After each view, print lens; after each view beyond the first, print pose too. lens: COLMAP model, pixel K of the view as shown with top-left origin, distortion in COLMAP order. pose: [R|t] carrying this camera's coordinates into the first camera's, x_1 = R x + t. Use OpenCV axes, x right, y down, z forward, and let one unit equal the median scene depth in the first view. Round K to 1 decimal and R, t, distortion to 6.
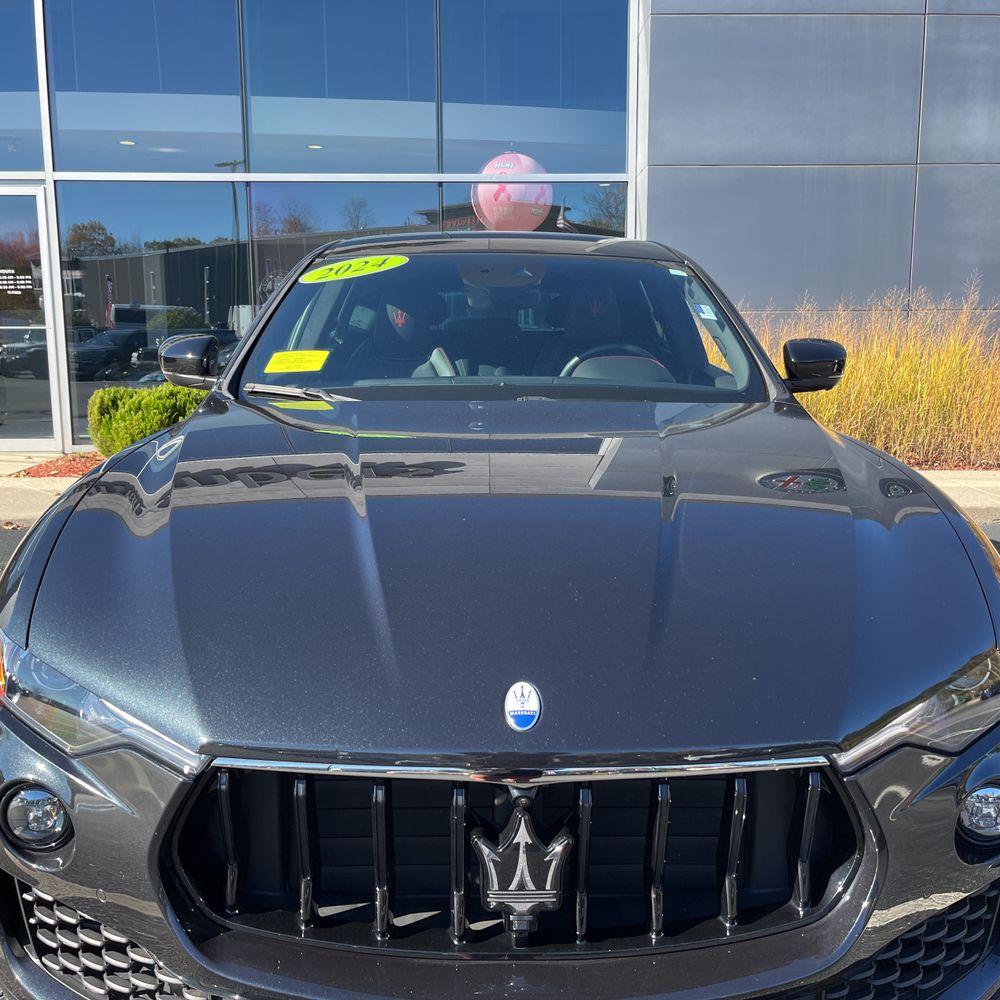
lens RADIAL K [[994.1, 0, 500.0], [0, 994.1, 500.0], [0, 0, 1]] dist [0.057762, -0.048562]
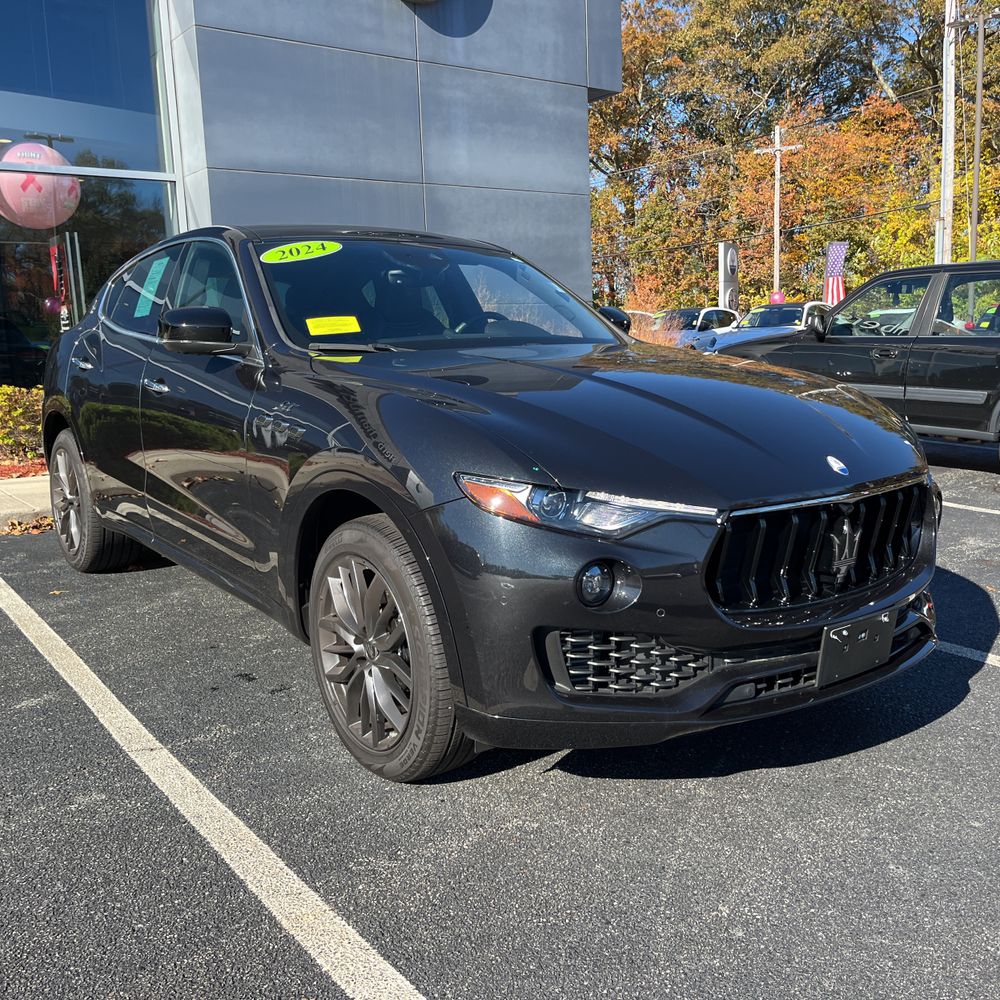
lens RADIAL K [[1004.6, 0, 527.8], [0, 1004.6, 498.7], [0, 0, 1]] dist [-0.000420, -0.006061]
pose [[0.812713, -0.116159, 0.570969, -0.637617], [0.120692, 0.992234, 0.030070, 0.053763], [-0.570028, 0.044473, 0.820421, -0.108527]]
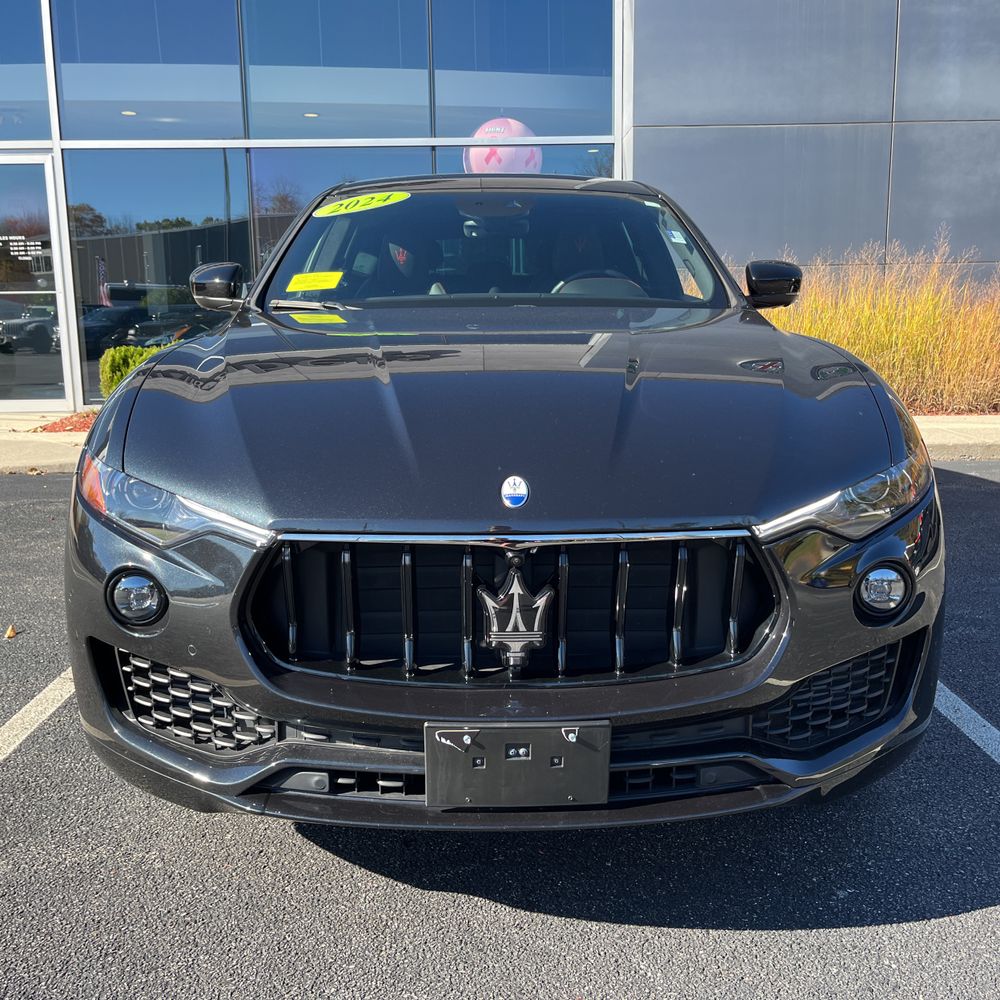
lens RADIAL K [[986.6, 0, 494.8], [0, 986.6, 492.4], [0, 0, 1]] dist [0.058540, -0.053274]
pose [[0.999925, -0.012241, -0.000100, -0.001412], [0.012241, 0.999754, 0.018491, 0.072356], [-0.000127, -0.018491, 0.999829, -0.114847]]
